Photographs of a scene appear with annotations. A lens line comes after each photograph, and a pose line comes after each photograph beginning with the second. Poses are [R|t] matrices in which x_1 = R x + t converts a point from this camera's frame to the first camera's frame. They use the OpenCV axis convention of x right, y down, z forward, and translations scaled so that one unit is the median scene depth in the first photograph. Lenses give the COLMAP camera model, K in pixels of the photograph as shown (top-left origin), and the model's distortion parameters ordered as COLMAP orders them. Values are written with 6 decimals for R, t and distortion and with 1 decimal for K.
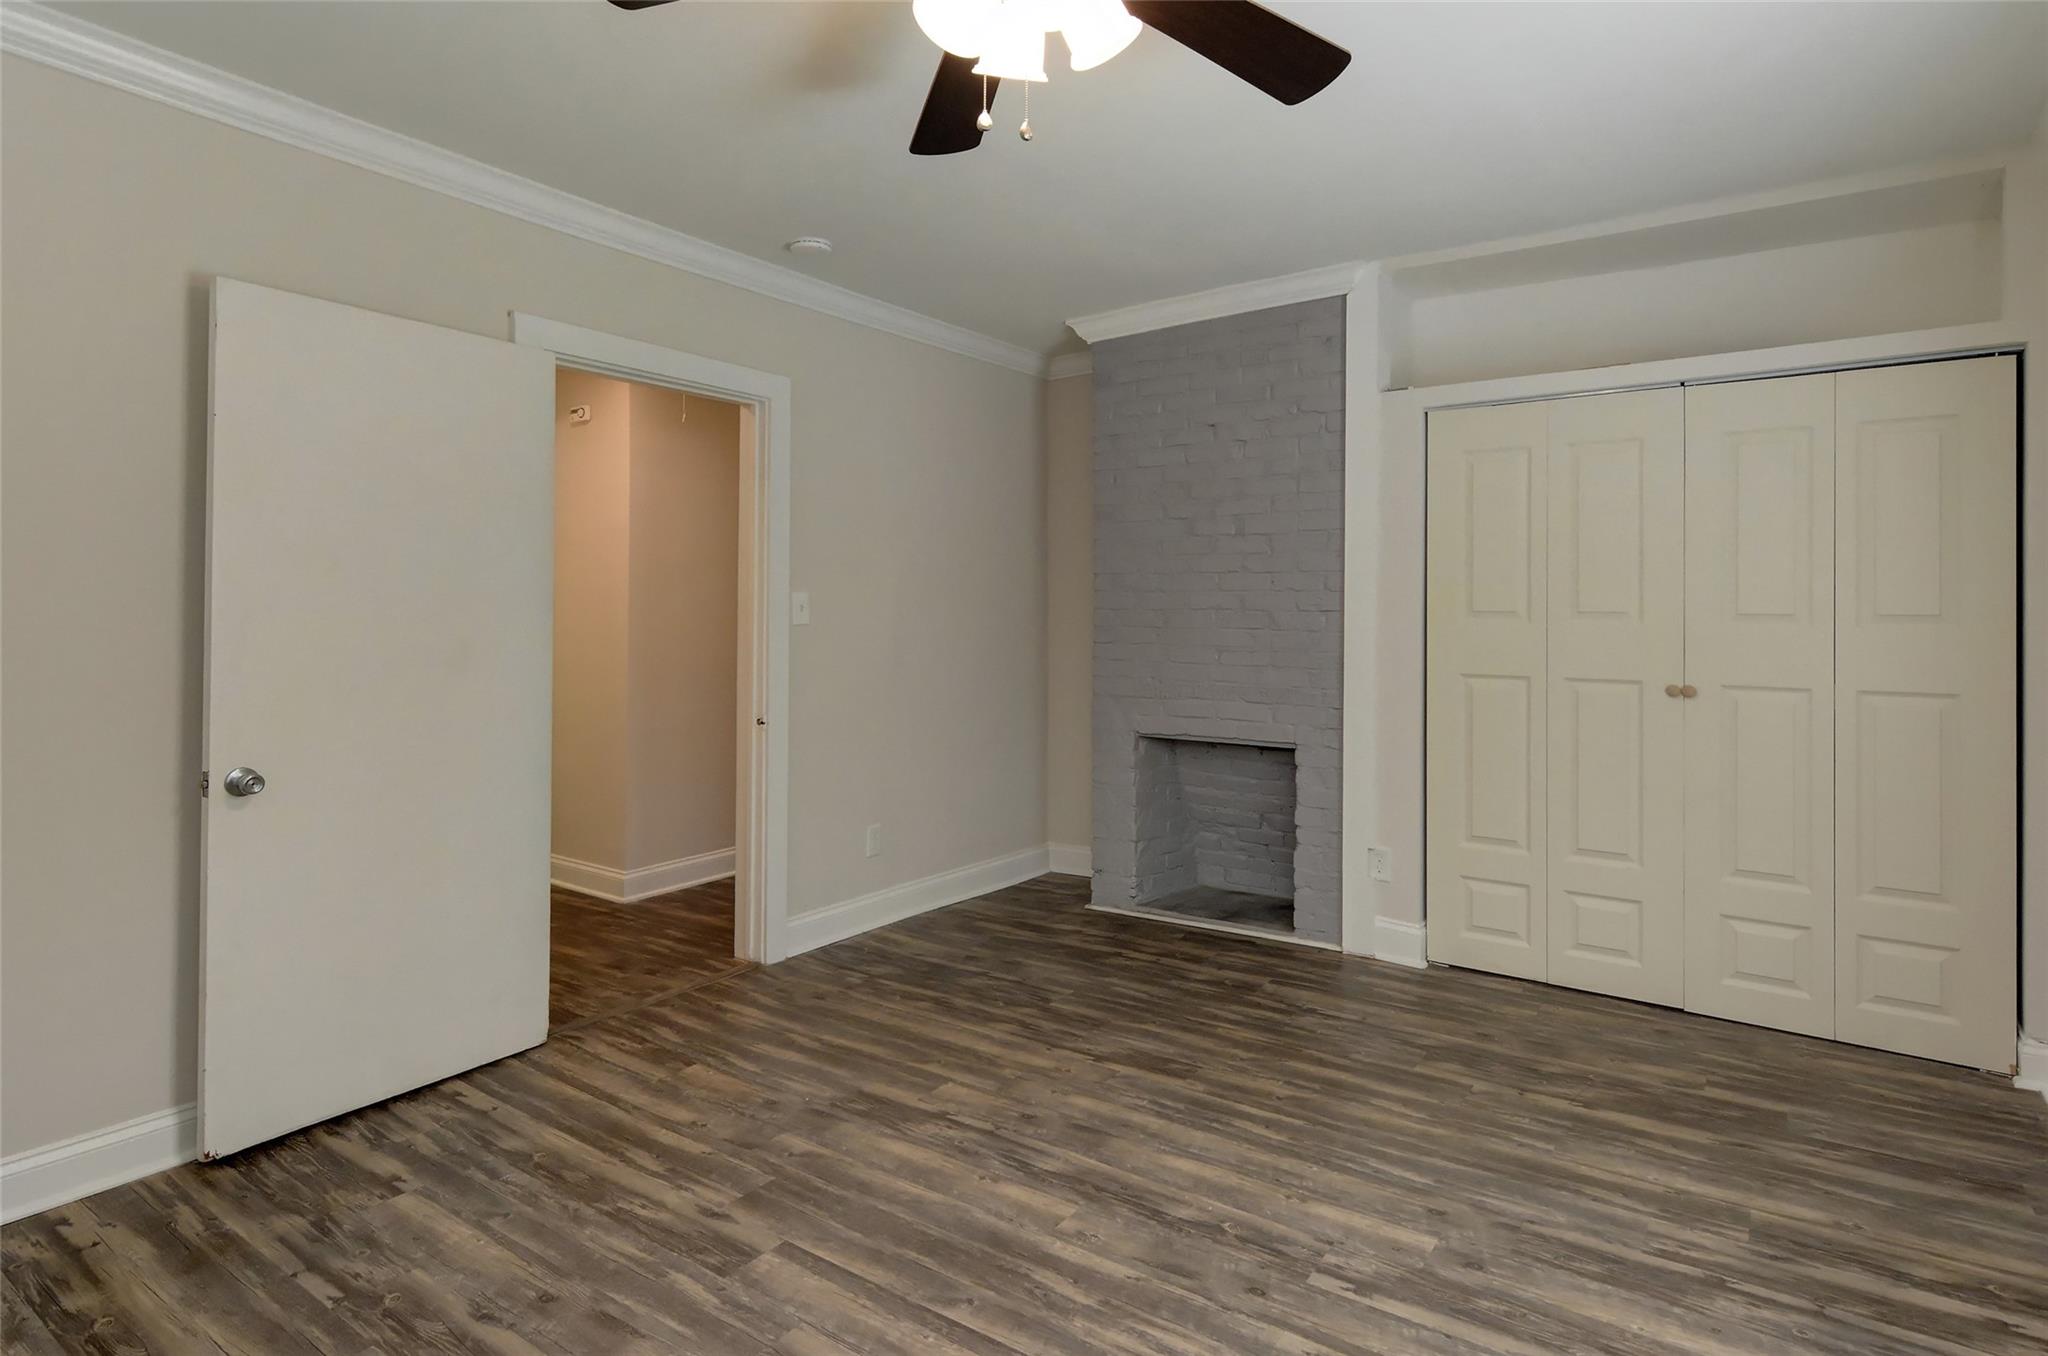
lens RADIAL K [[1030.5, 0, 1025.4], [0, 1030.5, 606.3], [0, 0, 1]] dist [0.001587, -0.001089]
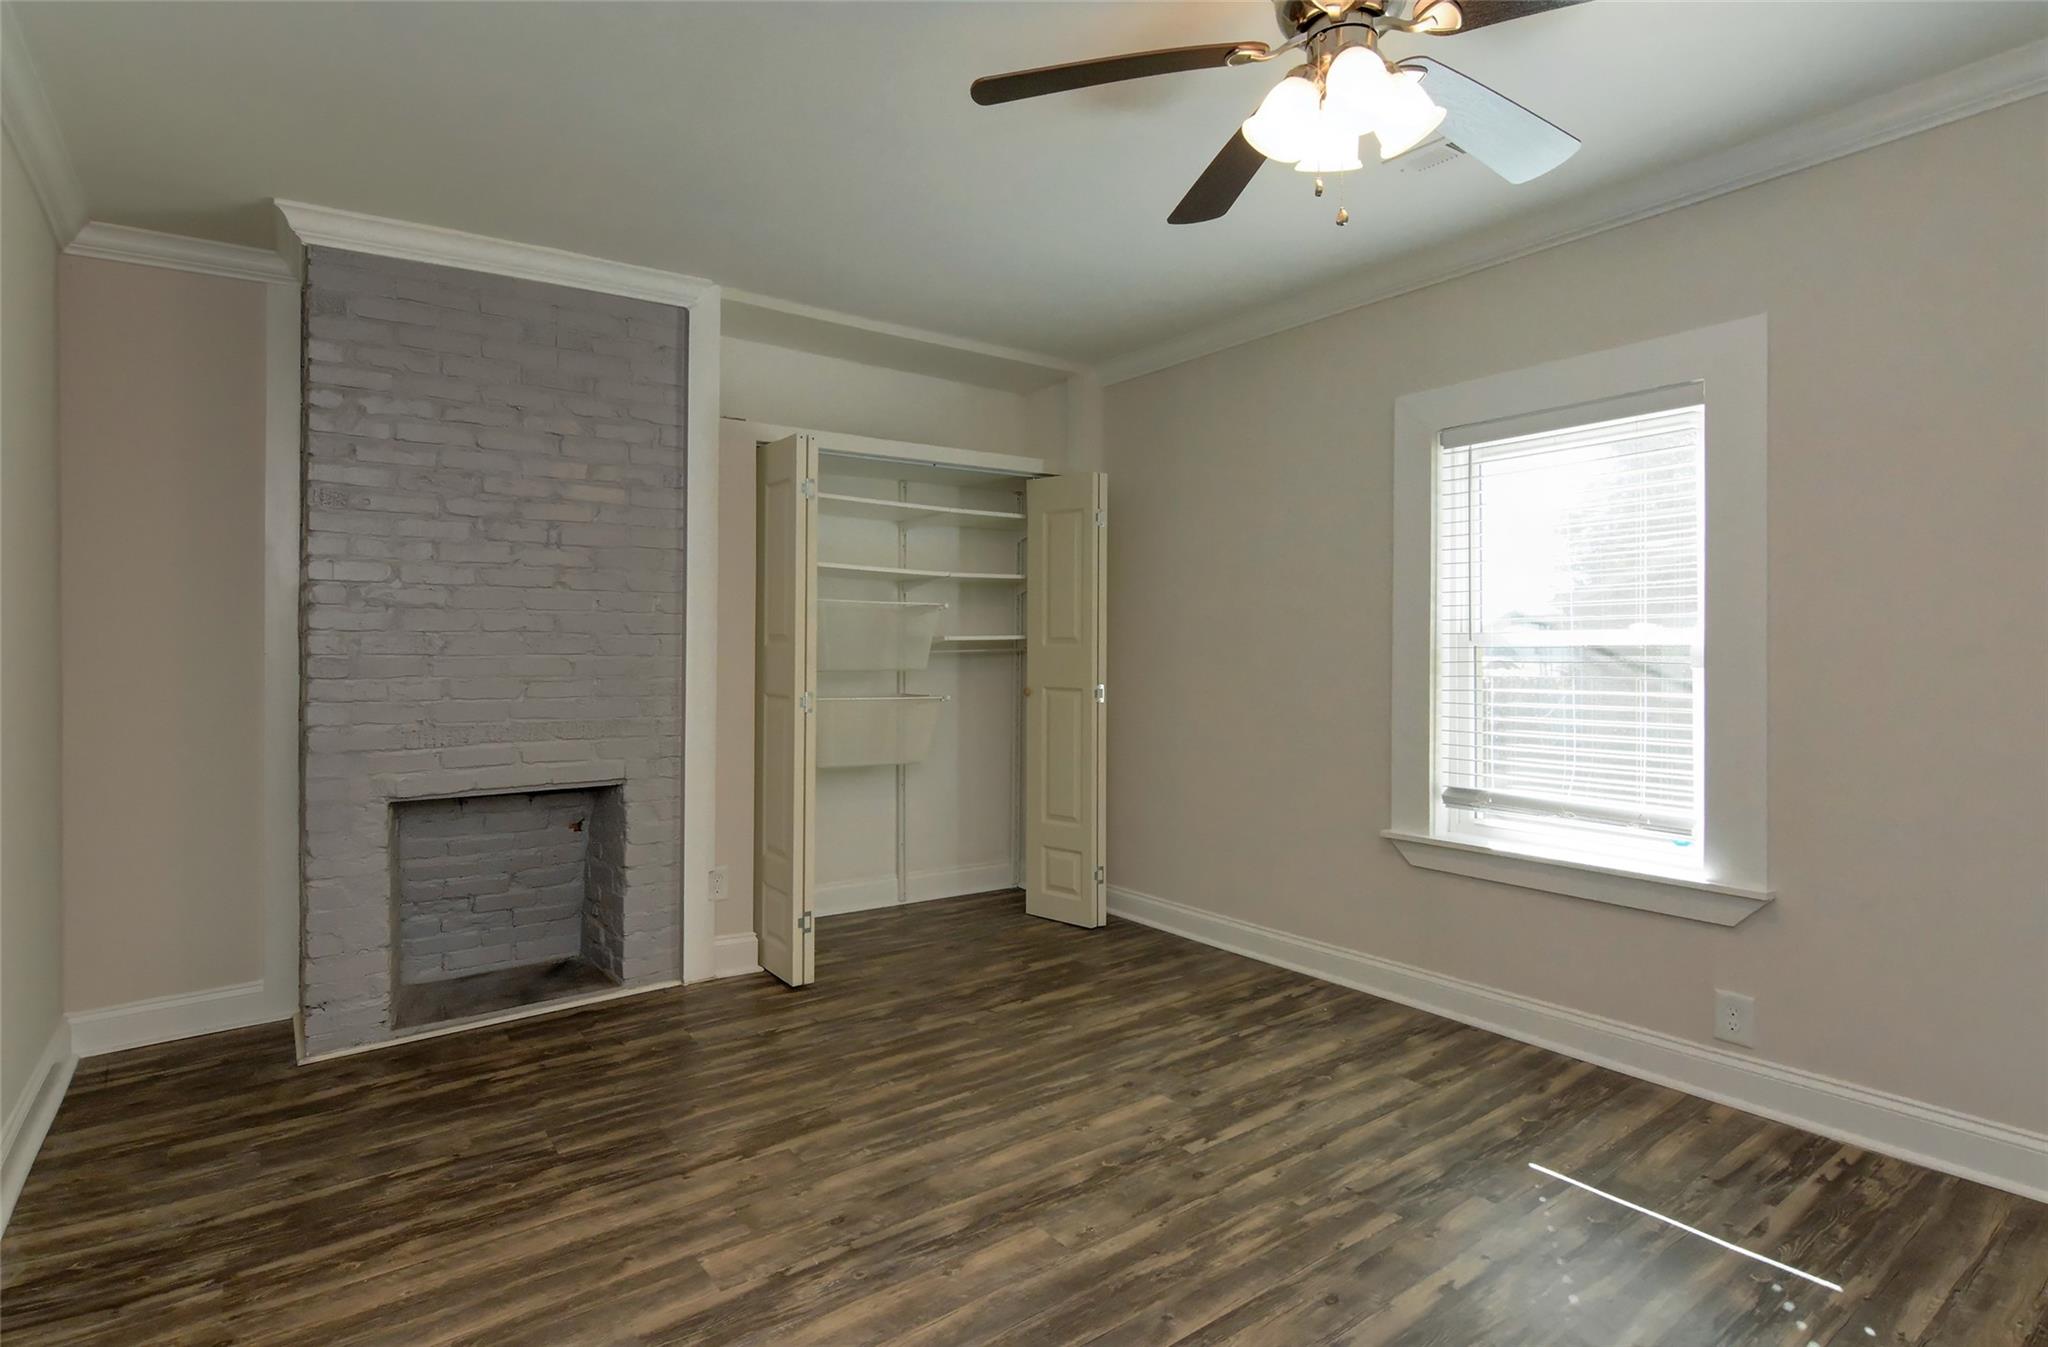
lens RADIAL K [[1018.5, 0, 1018.3], [0, 1018.5, 636.4], [0, 0, 1]] dist [0.001025, -0.000870]
pose [[0.358910, -0.000267, 0.933372, -0.619300], [-0.000215, 1.000000, 0.000369, 0.008896], [-0.933372, -0.000333, 0.358910, 0.472001]]
